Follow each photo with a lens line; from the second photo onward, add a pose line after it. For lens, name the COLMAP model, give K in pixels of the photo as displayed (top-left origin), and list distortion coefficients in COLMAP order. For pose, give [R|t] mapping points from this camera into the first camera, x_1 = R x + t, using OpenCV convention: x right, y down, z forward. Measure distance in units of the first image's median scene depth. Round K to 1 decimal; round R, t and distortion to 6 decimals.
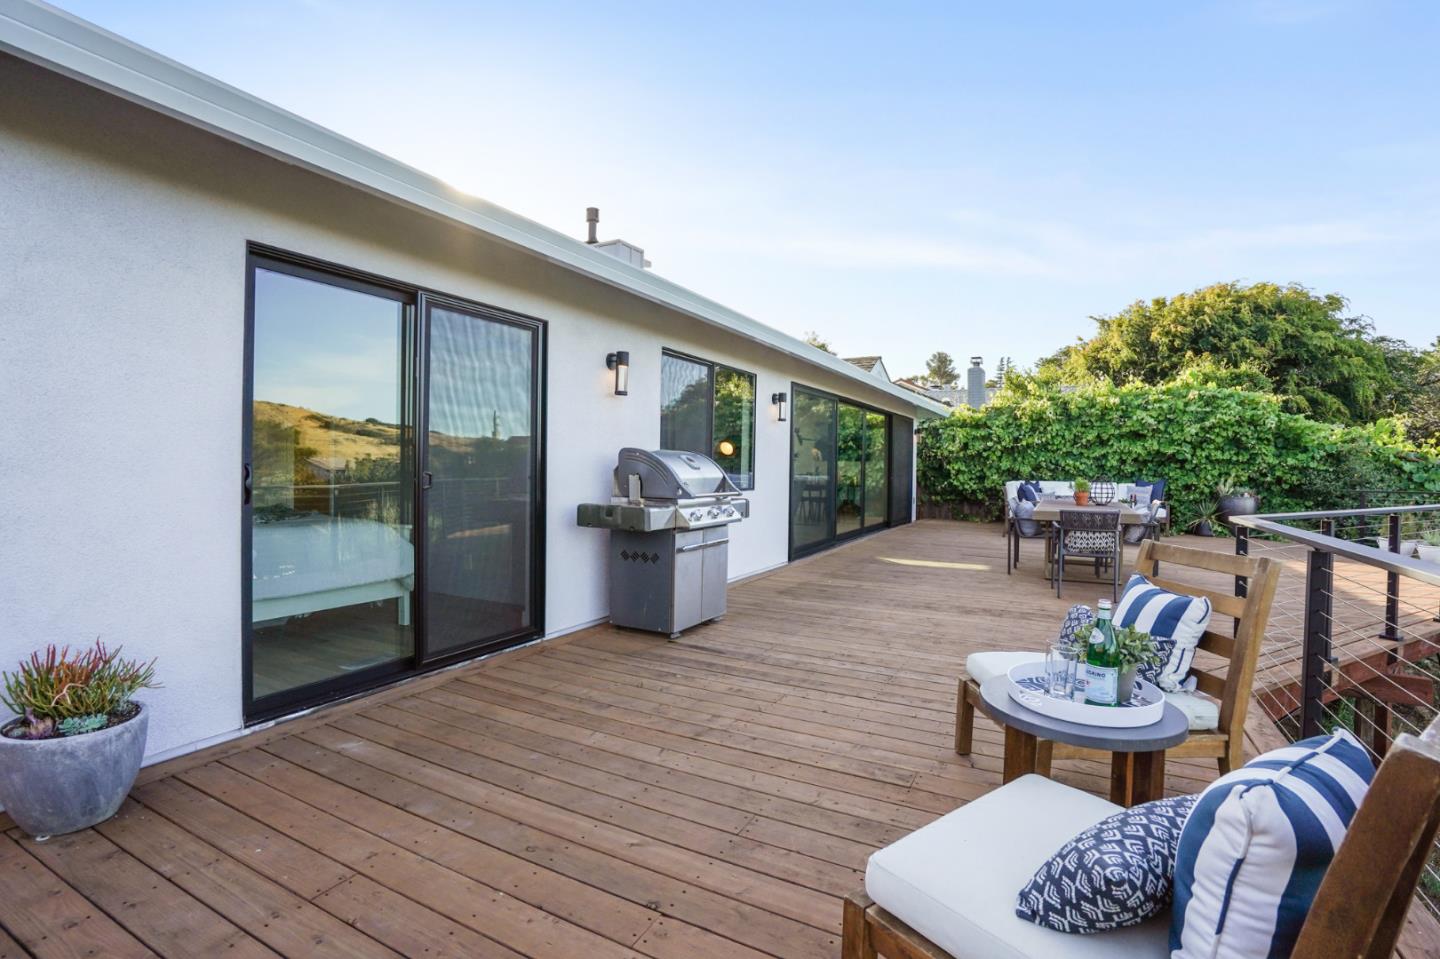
lens RADIAL K [[655.9, 0, 710.0], [0, 655.9, 475.3], [0, 0, 1]] dist [-0.057212, 0.024286]
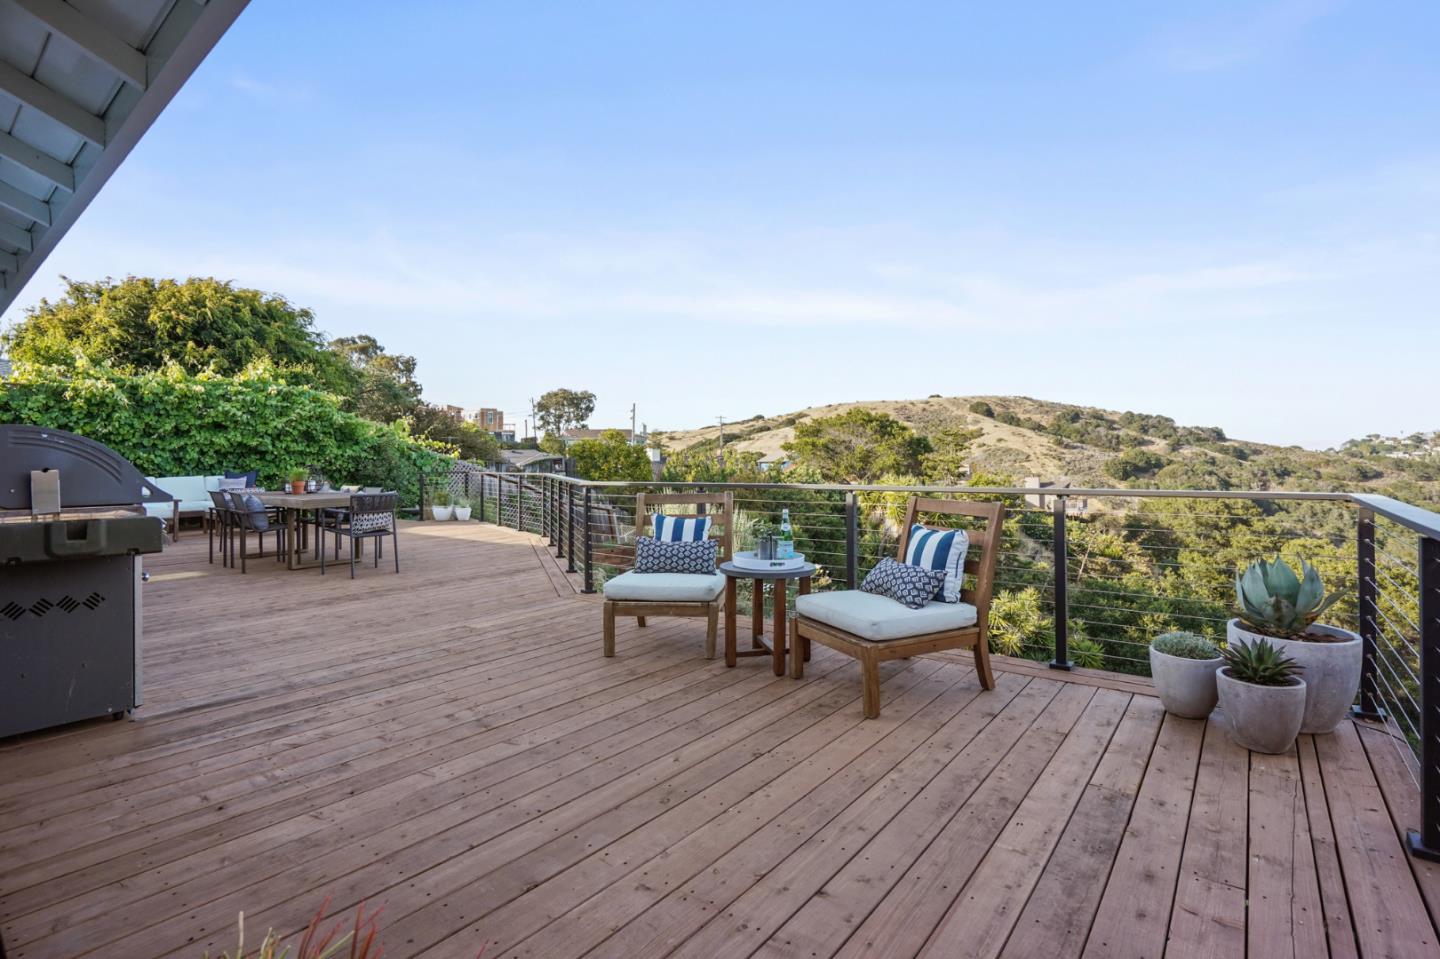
lens RADIAL K [[655.9, 0, 710.0], [0, 655.9, 475.3], [0, 0, 1]] dist [-0.057212, 0.024286]
pose [[0.221192, -0.039348, 0.974436, -0.121235], [0.028941, 0.999010, 0.033771, 0.000501], [-0.974801, 0.020732, 0.222112, 0.063510]]
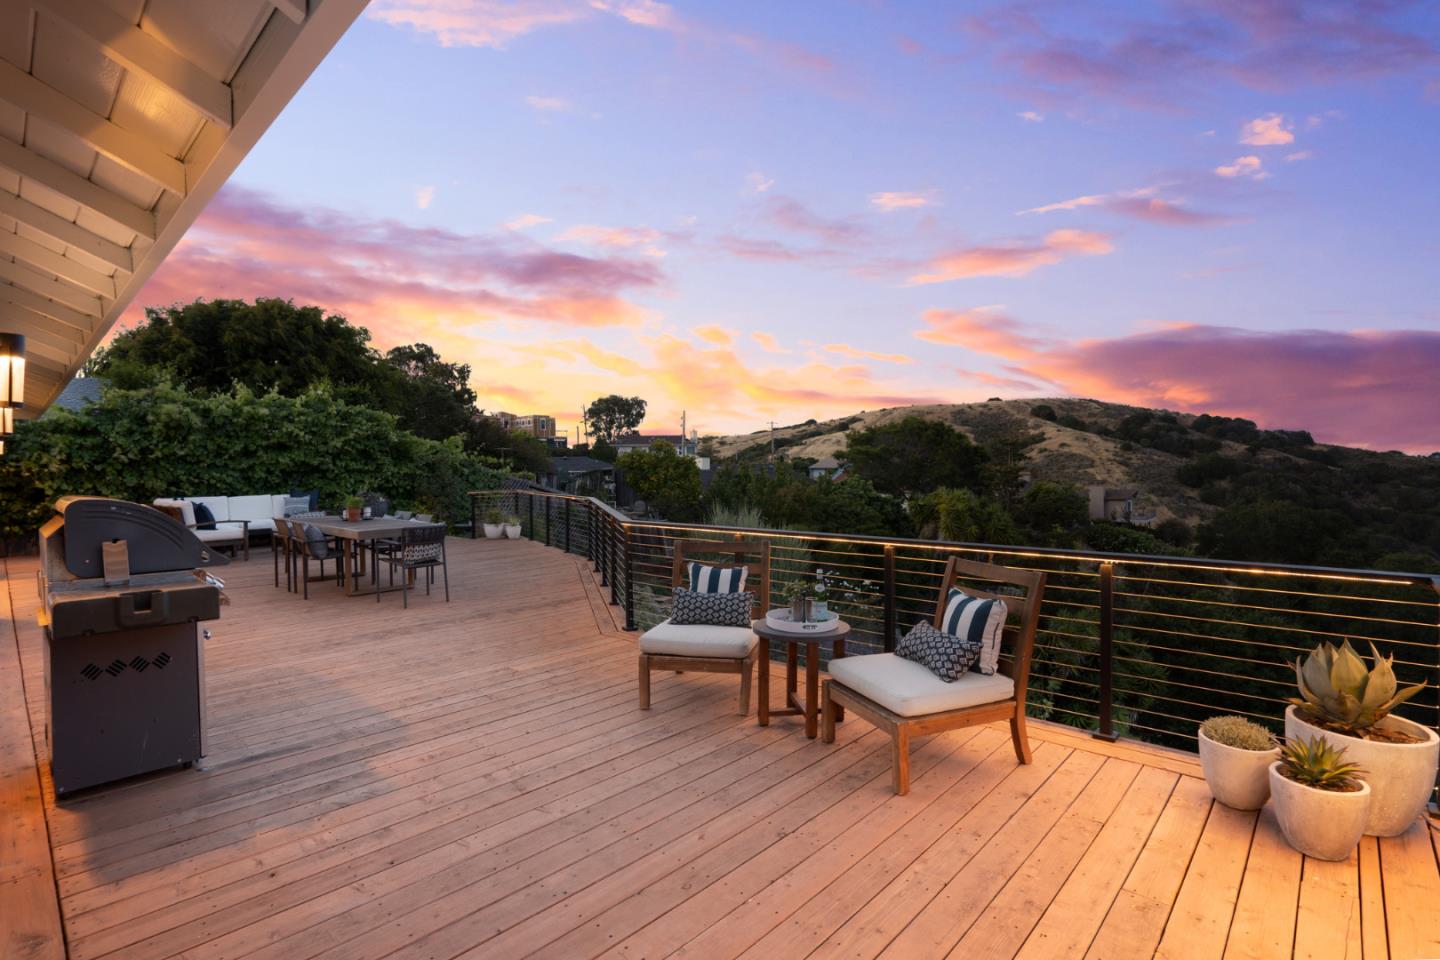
lens RADIAL K [[659.4, 0, 709.3], [0, 659.4, 508.4], [0, 0, 1]] dist [-0.058360, 0.025228]
pose [[0.295060, -0.075083, 0.952524, -0.119004], [0.033558, 0.997107, 0.068202, -0.012512], [-0.954889, 0.011841, 0.296726, 0.059091]]
